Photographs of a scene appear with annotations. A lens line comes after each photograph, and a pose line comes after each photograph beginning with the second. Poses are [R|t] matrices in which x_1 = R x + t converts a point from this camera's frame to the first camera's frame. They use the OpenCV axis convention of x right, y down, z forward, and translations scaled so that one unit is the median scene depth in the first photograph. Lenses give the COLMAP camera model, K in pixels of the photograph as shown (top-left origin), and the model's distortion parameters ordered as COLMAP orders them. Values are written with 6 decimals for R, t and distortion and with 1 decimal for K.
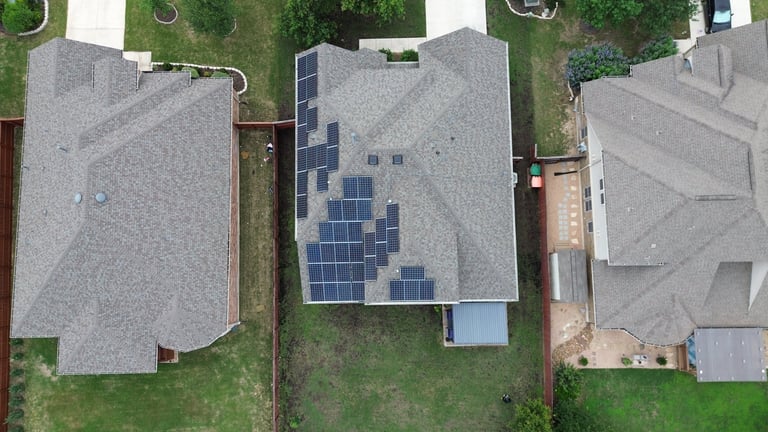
lens RADIAL K [[545.0, 0, 384.0], [0, 545.0, 216.0], [0, 0, 1]] dist [0.061546, -0.058009]
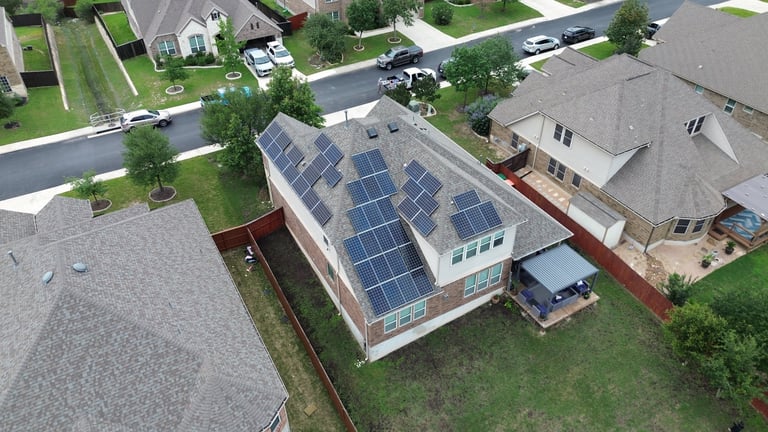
lens RADIAL K [[545.0, 0, 384.0], [0, 545.0, 216.0], [0, 0, 1]] dist [0.061546, -0.058009]
pose [[0.876603, -0.294375, 0.380671, -0.376572], [0.477265, 0.632988, -0.609545, 0.543182], [-0.061525, 0.716010, 0.695374, 0.350697]]
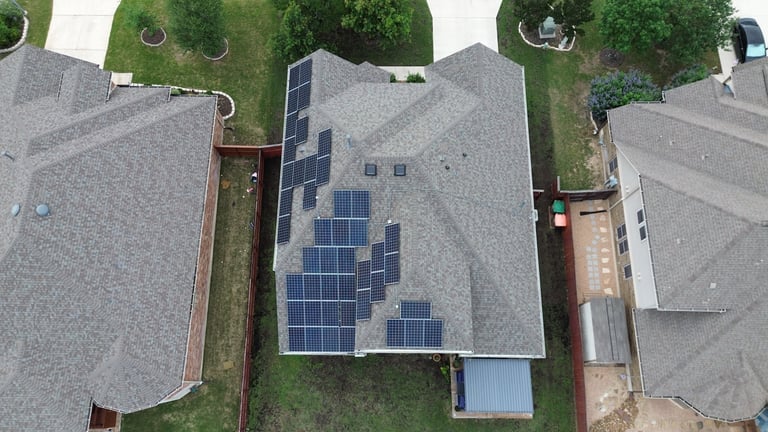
lens RADIAL K [[545.0, 0, 384.0], [0, 545.0, 216.0], [0, 0, 1]] dist [0.061546, -0.058009]
pose [[0.999628, 0.027157, -0.002372, 0.003642], [-0.027115, 0.981537, -0.189340, 0.109087], [-0.002813, 0.189334, 0.981909, 0.164342]]
